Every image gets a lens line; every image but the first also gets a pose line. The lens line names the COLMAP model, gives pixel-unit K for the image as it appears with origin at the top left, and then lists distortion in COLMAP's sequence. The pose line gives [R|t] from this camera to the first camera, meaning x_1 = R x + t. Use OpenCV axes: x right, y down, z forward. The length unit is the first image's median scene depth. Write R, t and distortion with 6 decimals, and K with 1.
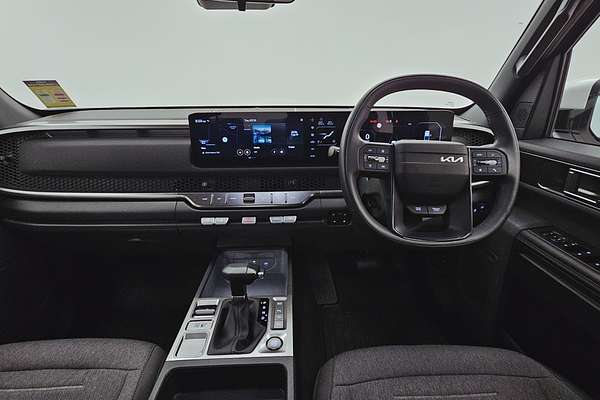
lens RADIAL K [[291.8, 0, 302.2], [0, 291.8, 197.4], [0, 0, 1]] dist [-0.002384, -0.000429]
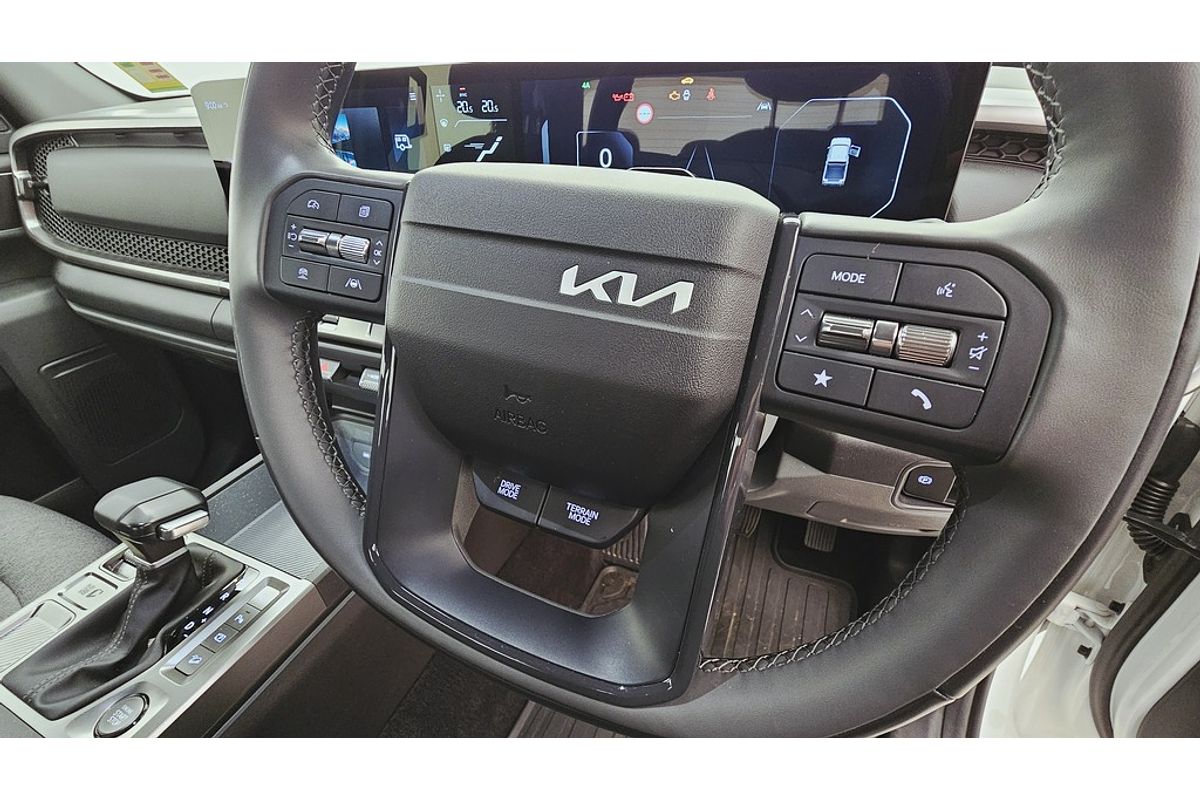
lens RADIAL K [[493.4, 0, 604.3], [0, 493.4, 397.3], [0, 0, 1]] dist [-0.000648, 0.000098]
pose [[0.902646, 0.206255, -0.377741, 0.459994], [-0.119371, 0.963232, 0.240698, -0.101176], [0.413497, -0.172174, 0.894078, 0.539553]]
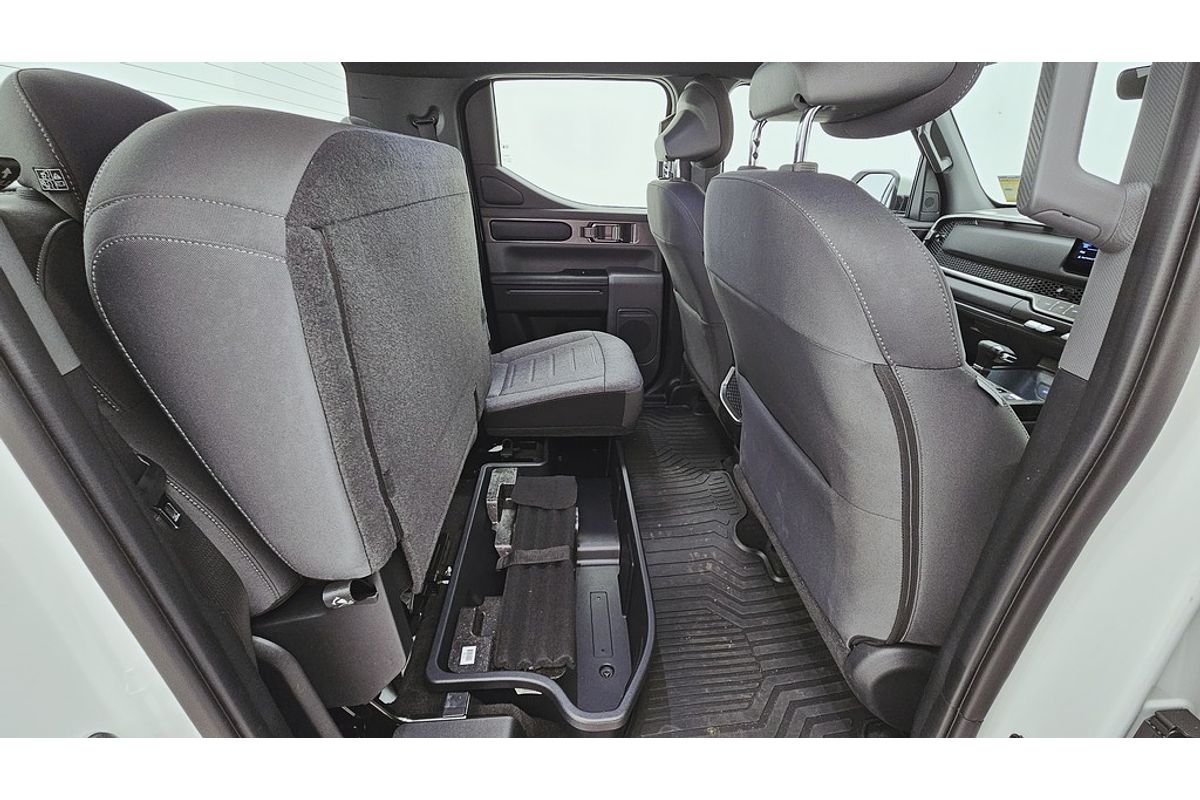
lens RADIAL K [[493.4, 0, 604.3], [0, 493.4, 397.3], [0, 0, 1]] dist [-0.000648, 0.000098]
pose [[0.034609, 0.420498, -0.906633, 1.251688], [-0.375269, 0.846262, 0.378172, 0.205576], [0.926270, 0.327143, 0.187088, -0.573645]]
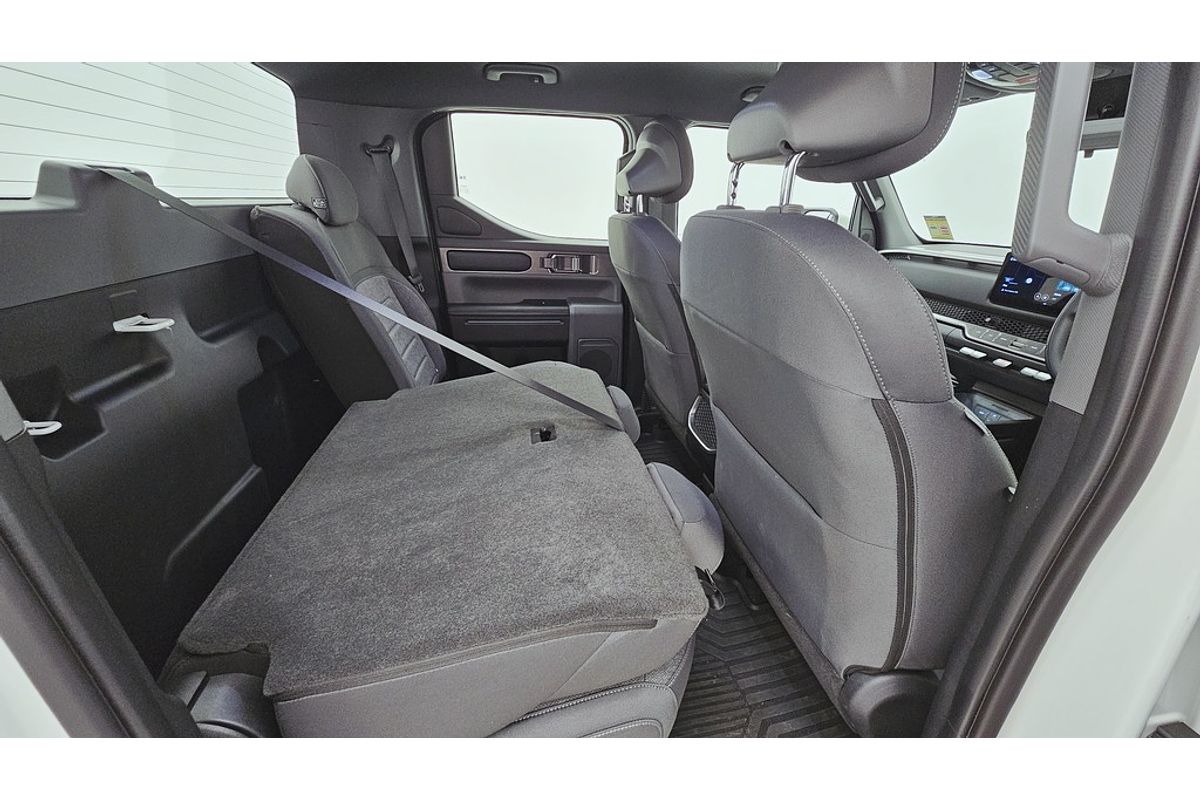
lens RADIAL K [[493.4, 0, 604.3], [0, 493.4, 397.3], [0, 0, 1]] dist [-0.000648, 0.000098]
pose [[0.142444, 0.370167, -0.917979, 1.219570], [-0.390498, 0.873226, 0.291526, 0.224672], [0.909517, 0.316943, 0.268935, -0.643043]]
